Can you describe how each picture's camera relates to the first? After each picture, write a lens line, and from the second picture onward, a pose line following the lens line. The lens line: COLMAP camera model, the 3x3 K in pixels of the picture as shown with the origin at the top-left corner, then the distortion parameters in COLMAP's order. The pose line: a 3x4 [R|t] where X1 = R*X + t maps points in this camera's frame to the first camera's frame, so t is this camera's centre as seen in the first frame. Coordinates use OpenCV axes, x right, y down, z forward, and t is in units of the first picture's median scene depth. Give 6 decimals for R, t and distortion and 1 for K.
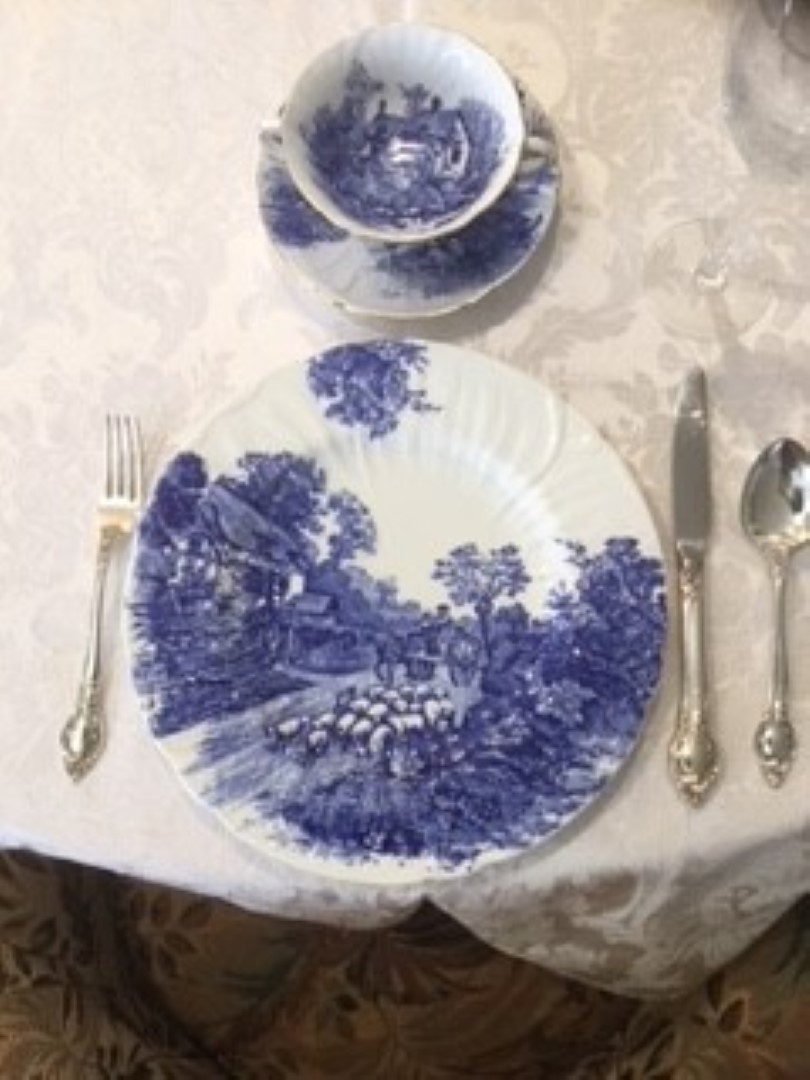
lens RADIAL K [[962.9, 0, 405.0], [0, 962.9, 540.0], [0, 0, 1]] dist [0.057257, -0.002676]
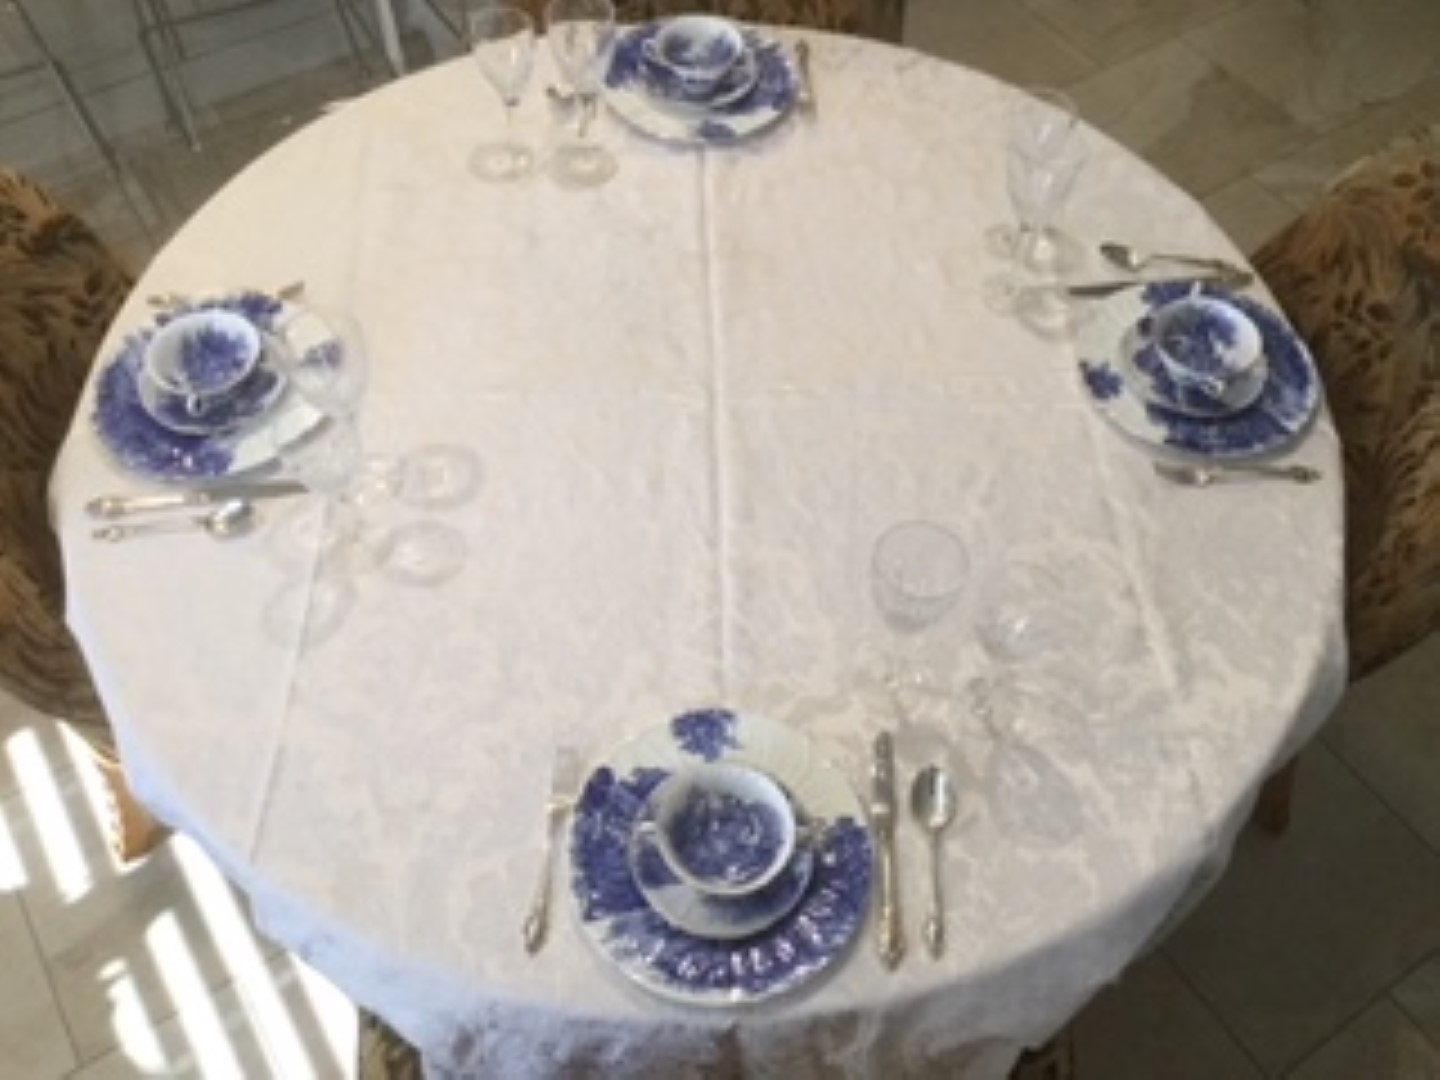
lens RADIAL K [[1283.9, 0, 720.0], [0, 1283.9, 540.0], [0, 0, 1]] dist [0.057257, -0.002676]
pose [[0.998140, 0.032893, 0.051322, -0.146500], [-0.008648, 0.909812, -0.414932, 0.516353], [-0.060342, 0.413716, 0.908404, -1.358353]]
